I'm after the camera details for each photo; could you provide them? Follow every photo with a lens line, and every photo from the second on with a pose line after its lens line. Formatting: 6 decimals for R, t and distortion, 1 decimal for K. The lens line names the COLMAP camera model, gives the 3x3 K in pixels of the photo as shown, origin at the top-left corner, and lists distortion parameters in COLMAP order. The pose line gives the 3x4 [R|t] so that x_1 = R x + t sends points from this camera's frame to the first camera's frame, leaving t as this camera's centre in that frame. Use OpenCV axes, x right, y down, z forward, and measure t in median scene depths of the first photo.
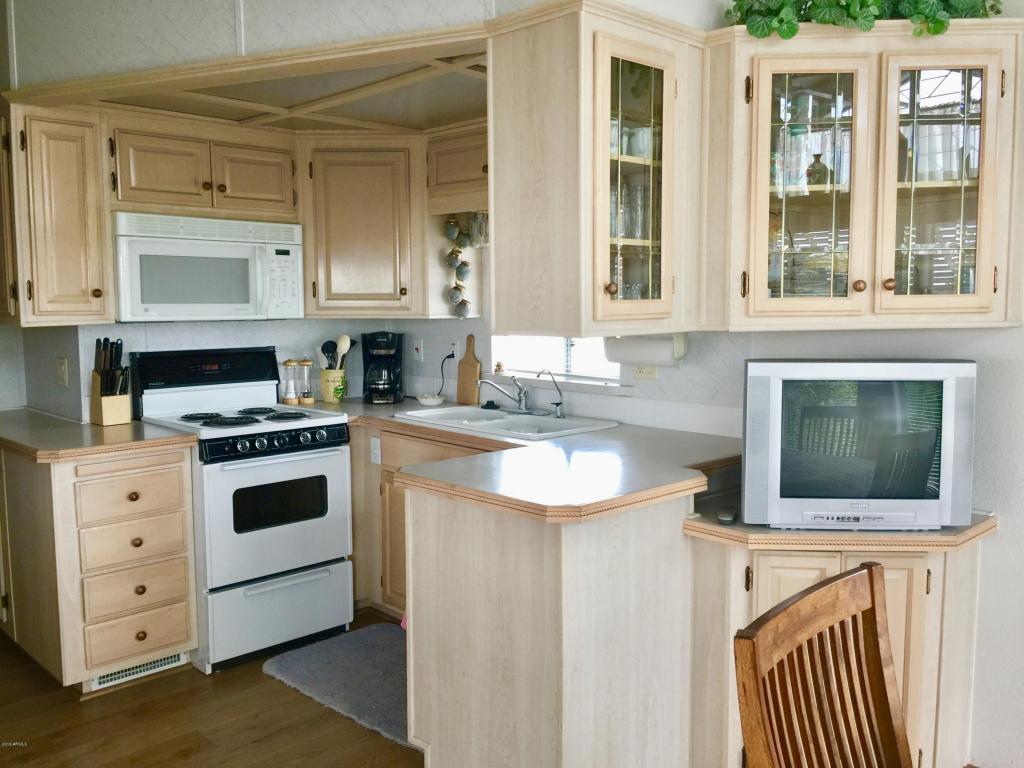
lens RADIAL K [[879.7, 0, 509.8], [0, 879.7, 380.4], [0, 0, 1]] dist [0.081896, -0.124483]
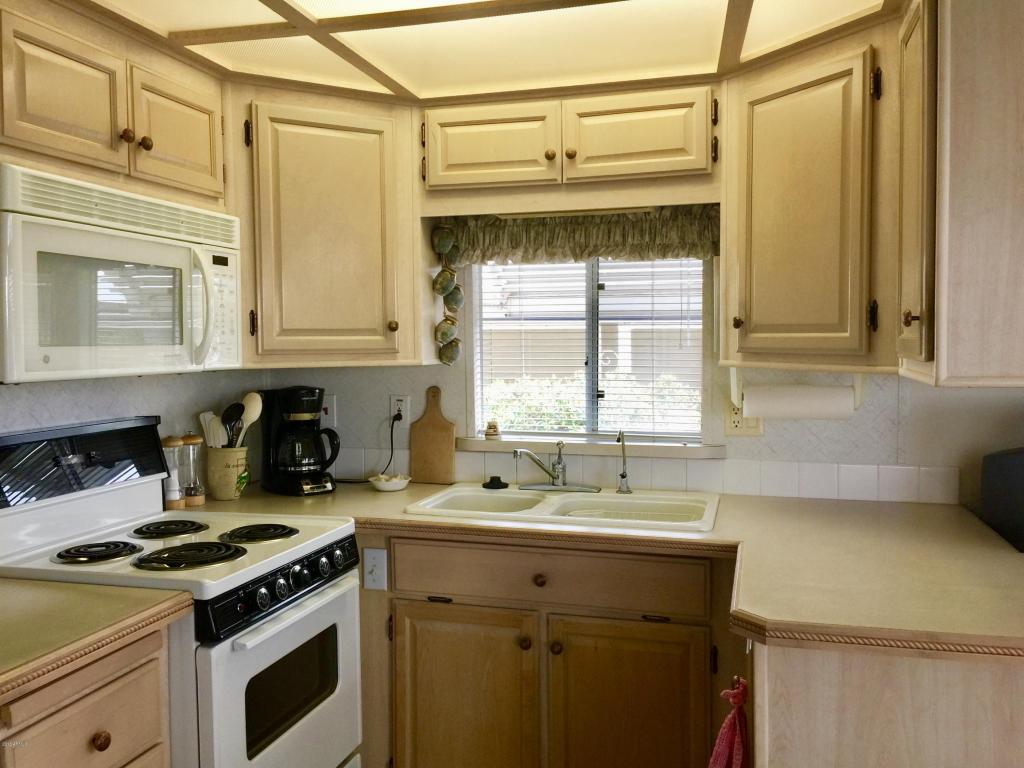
lens RADIAL K [[879.7, 0, 514.7], [0, 879.7, 381.0], [0, 0, 1]] dist [0.081896, -0.124483]
pose [[0.864615, -0.028259, 0.501639, -0.368809], [0.052541, 0.998028, -0.034337, -0.029687], [-0.499680, 0.056045, 0.864395, 0.360369]]
